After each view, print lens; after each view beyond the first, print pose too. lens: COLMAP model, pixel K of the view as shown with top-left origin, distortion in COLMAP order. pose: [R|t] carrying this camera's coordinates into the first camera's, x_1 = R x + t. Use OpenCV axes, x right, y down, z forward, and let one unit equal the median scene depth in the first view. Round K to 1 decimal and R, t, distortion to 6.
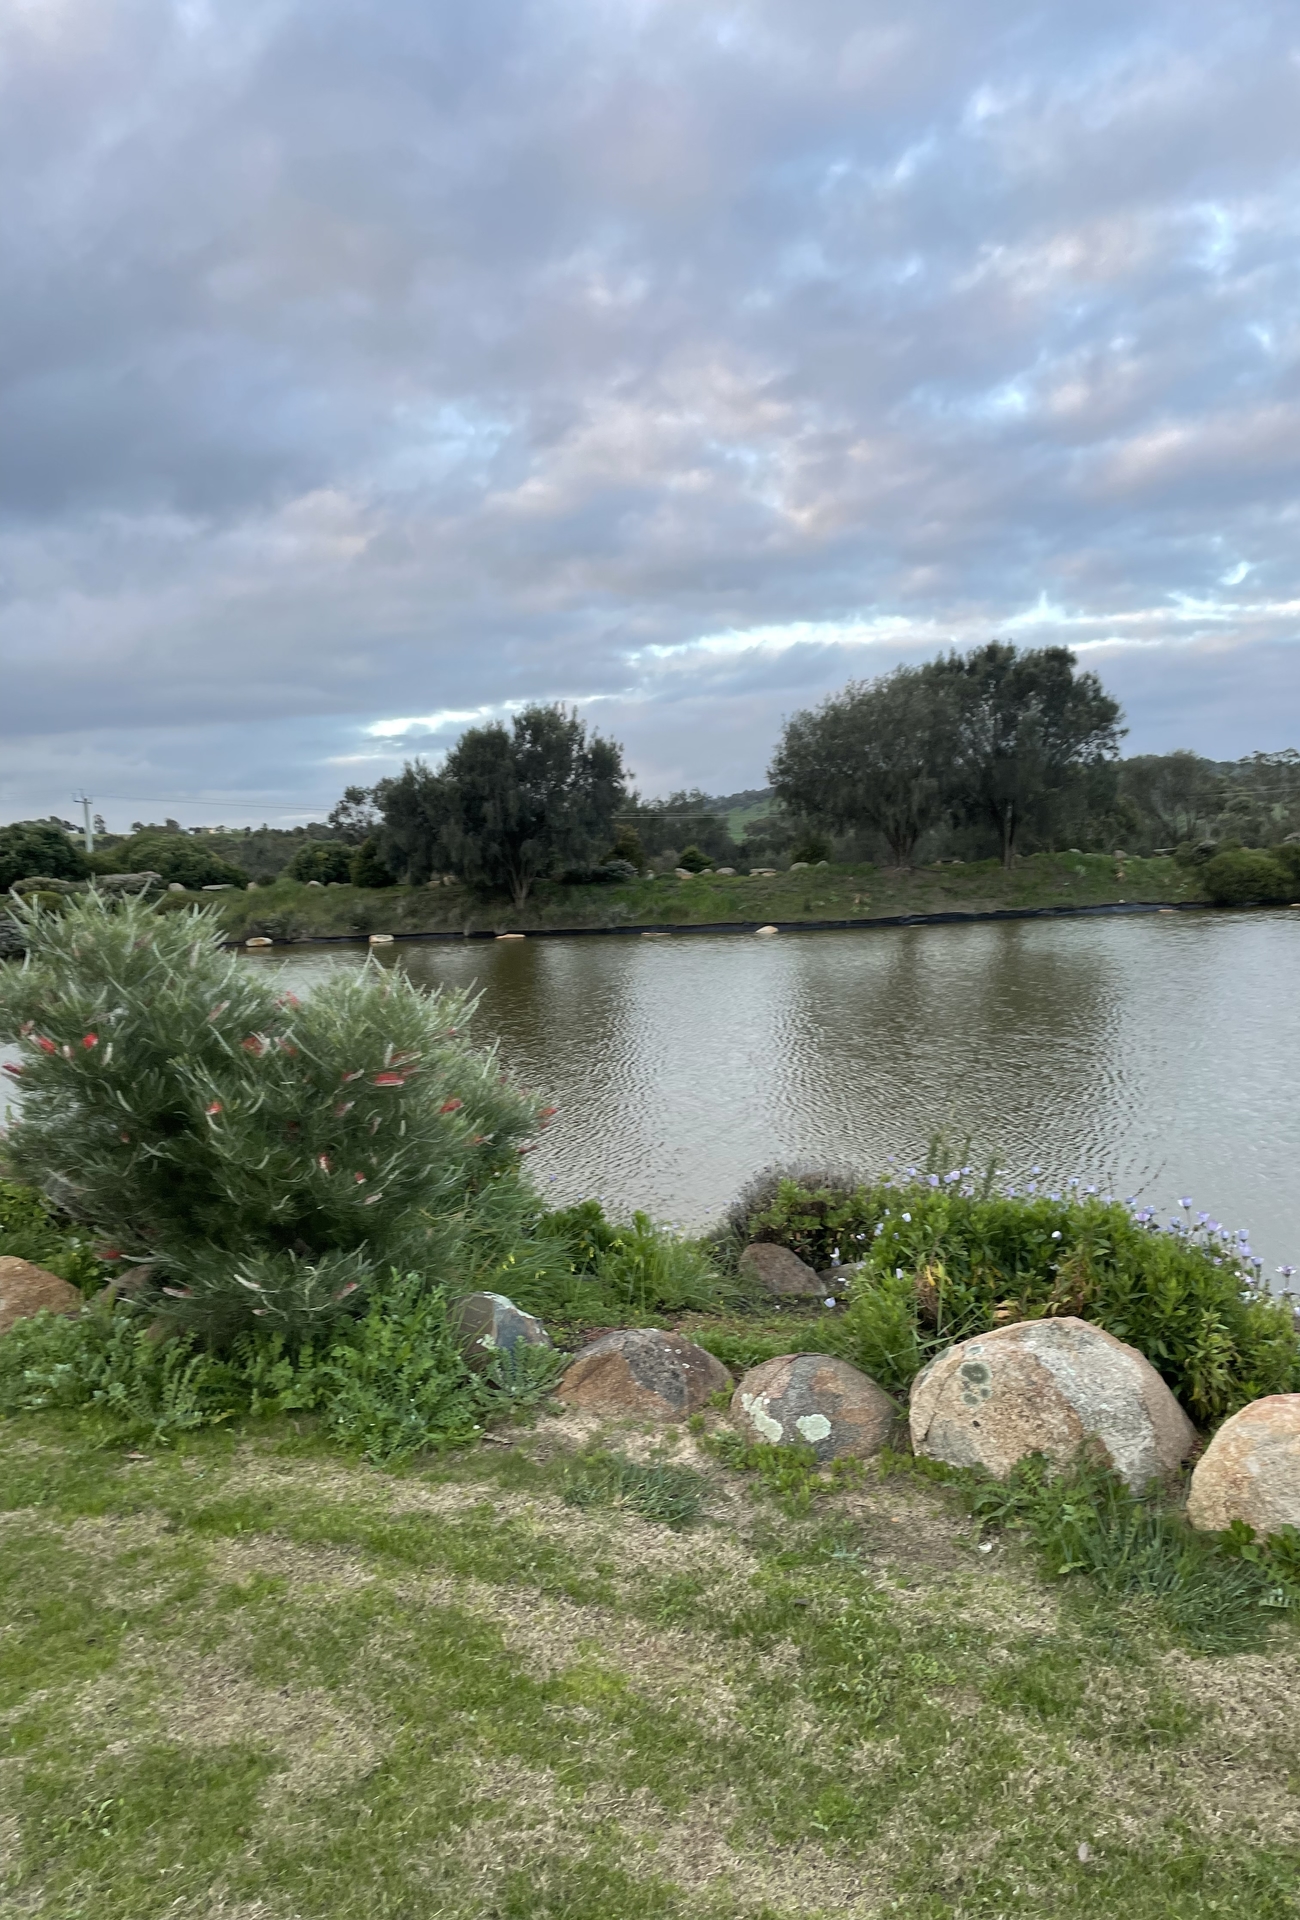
lens RADIAL K [[1263.2, 0, 679.8], [0, 1263.2, 981.9], [0, 0, 1]] dist [0.073994, -0.073255]
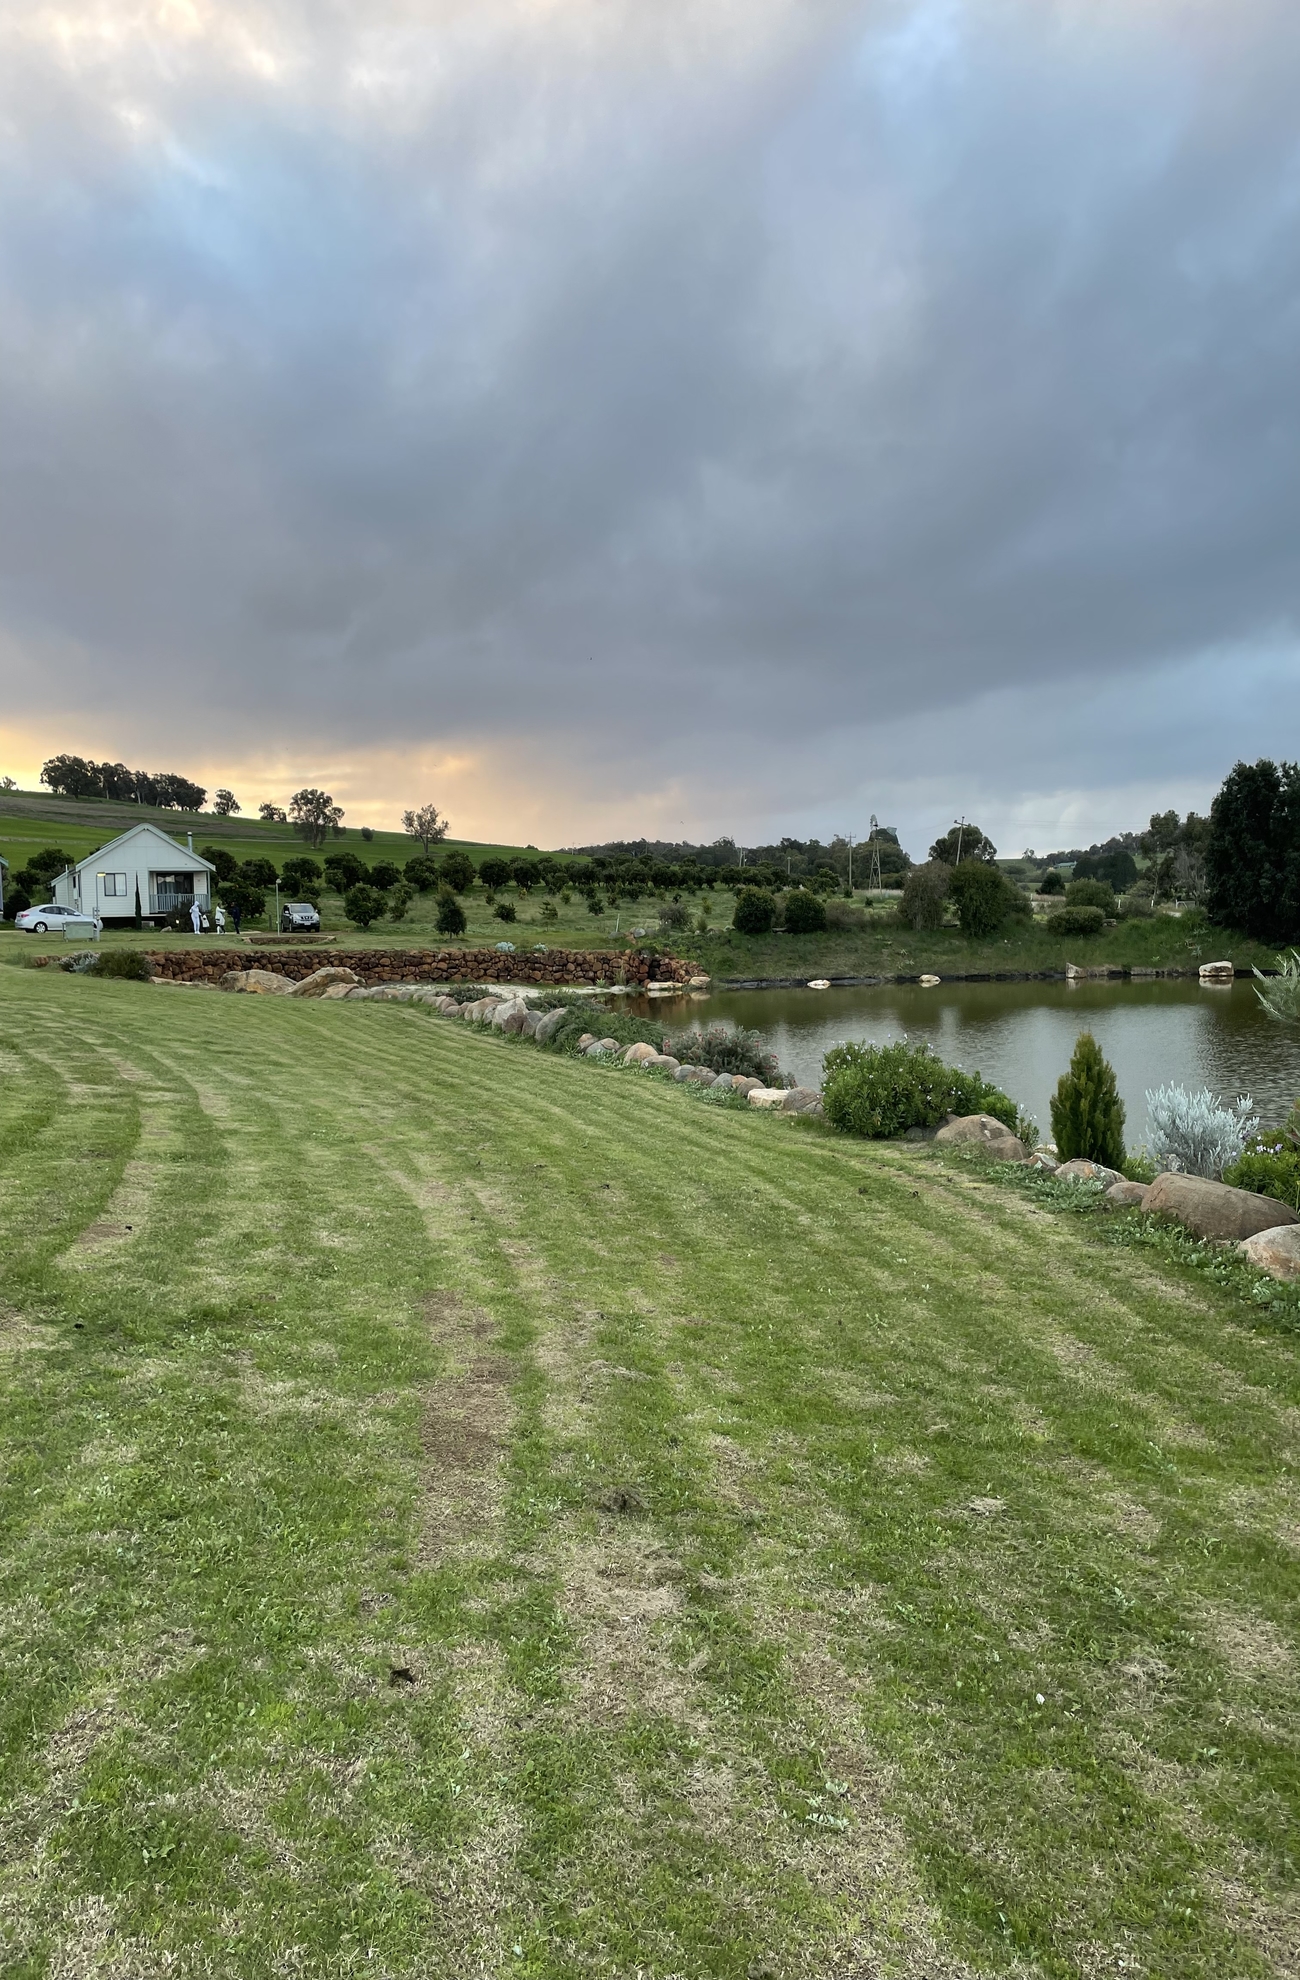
lens RADIAL K [[1328.1, 0, 662.5], [0, 1328.1, 989.7], [0, 0, 1]] dist [0.104624, -0.115617]
pose [[0.491063, 0.074909, -0.867898, 0.313603], [-0.080378, 0.995942, 0.040483, 0.002595], [0.867408, 0.049881, 0.495091, -0.197473]]
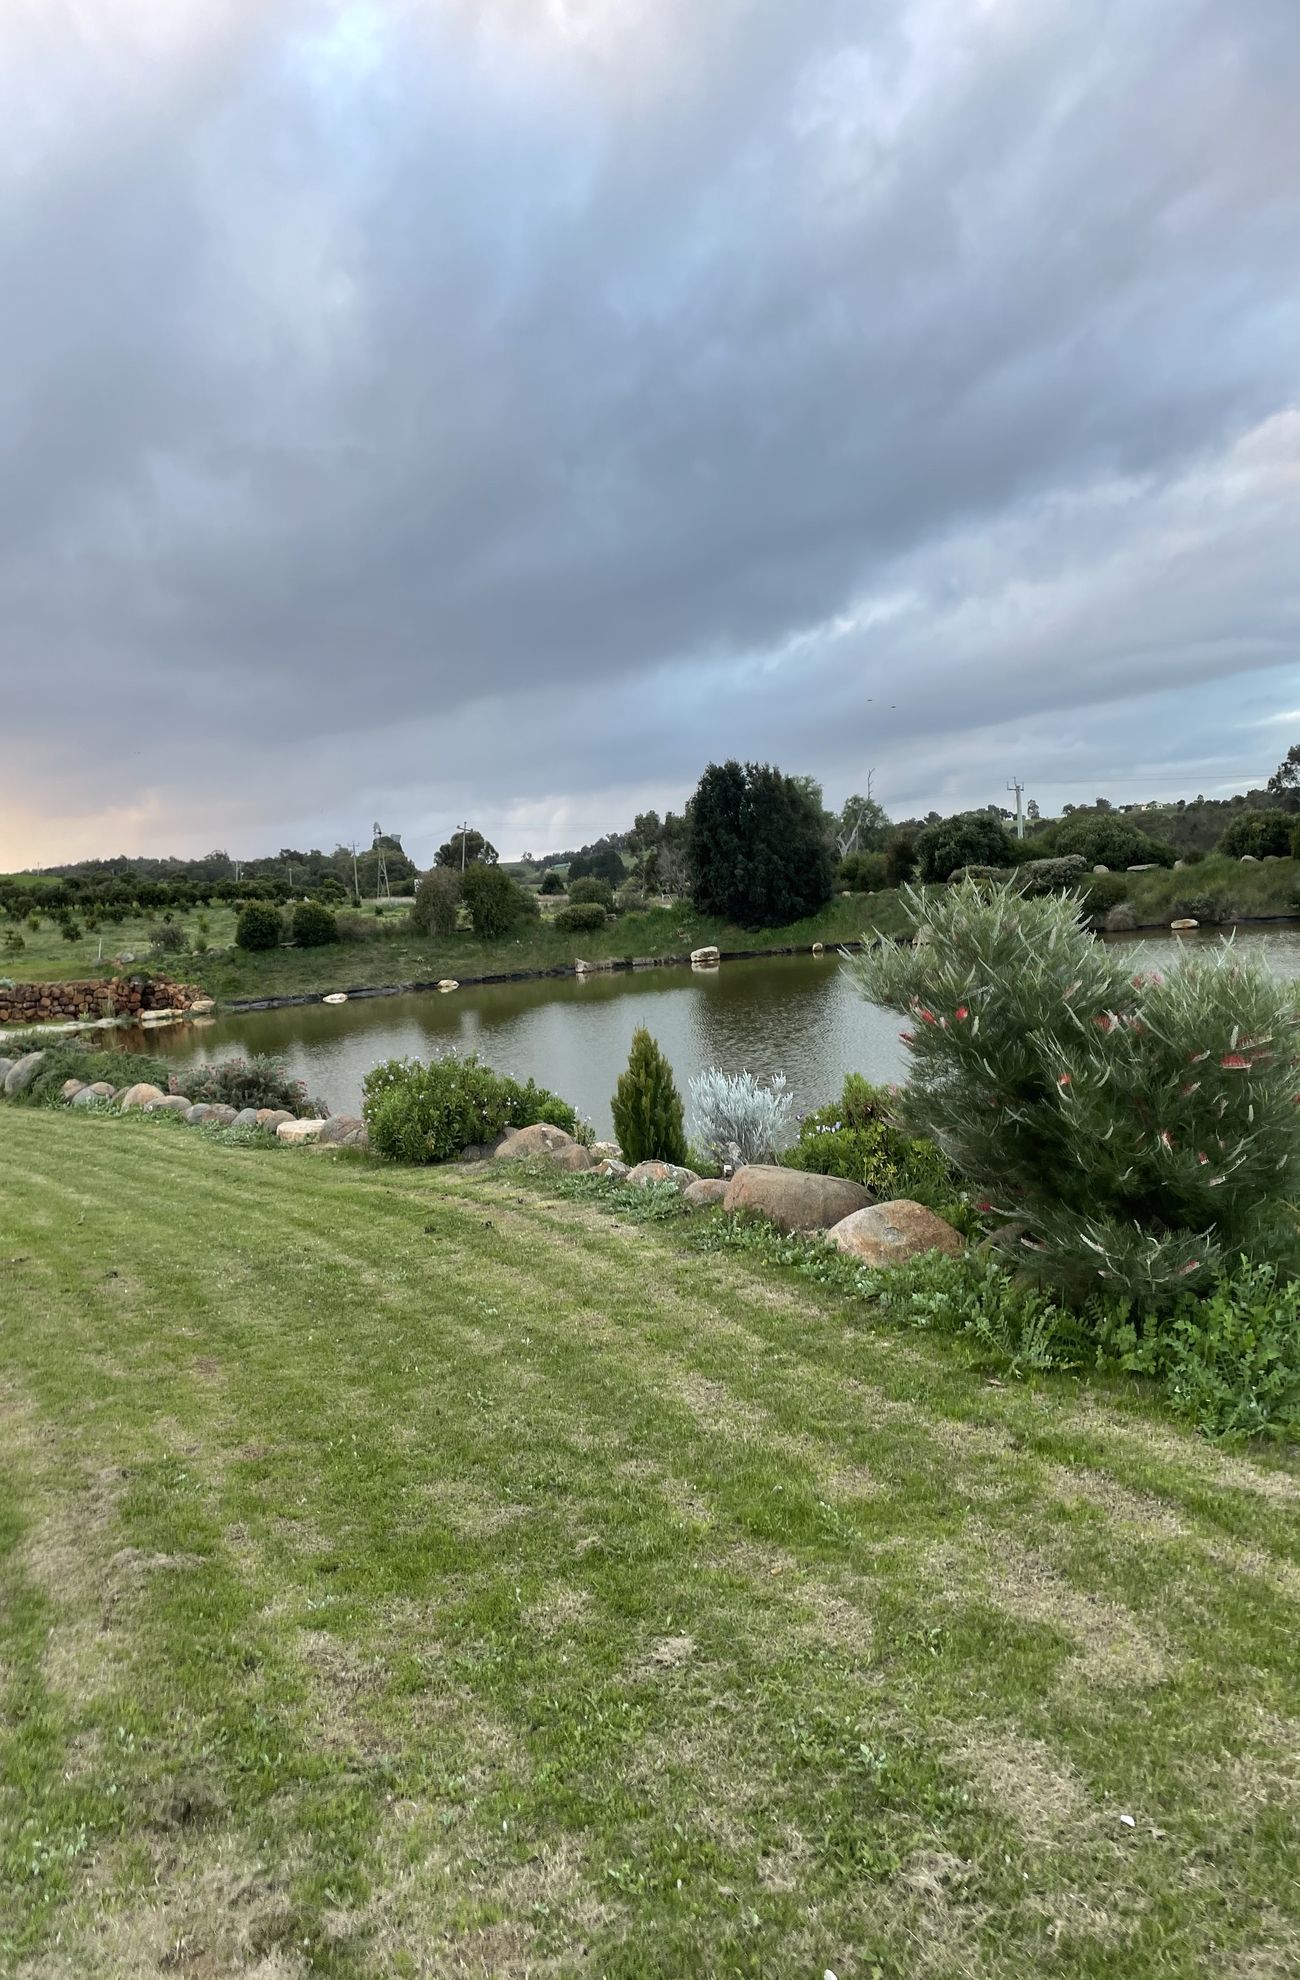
lens RADIAL K [[1328.1, 0, 662.5], [0, 1328.1, 989.7], [0, 0, 1]] dist [0.104624, -0.115617]
pose [[0.768630, 0.017606, -0.639451, 0.097466], [-0.006626, 0.999787, 0.019563, 0.003249], [0.639659, -0.010799, 0.768583, -0.087869]]
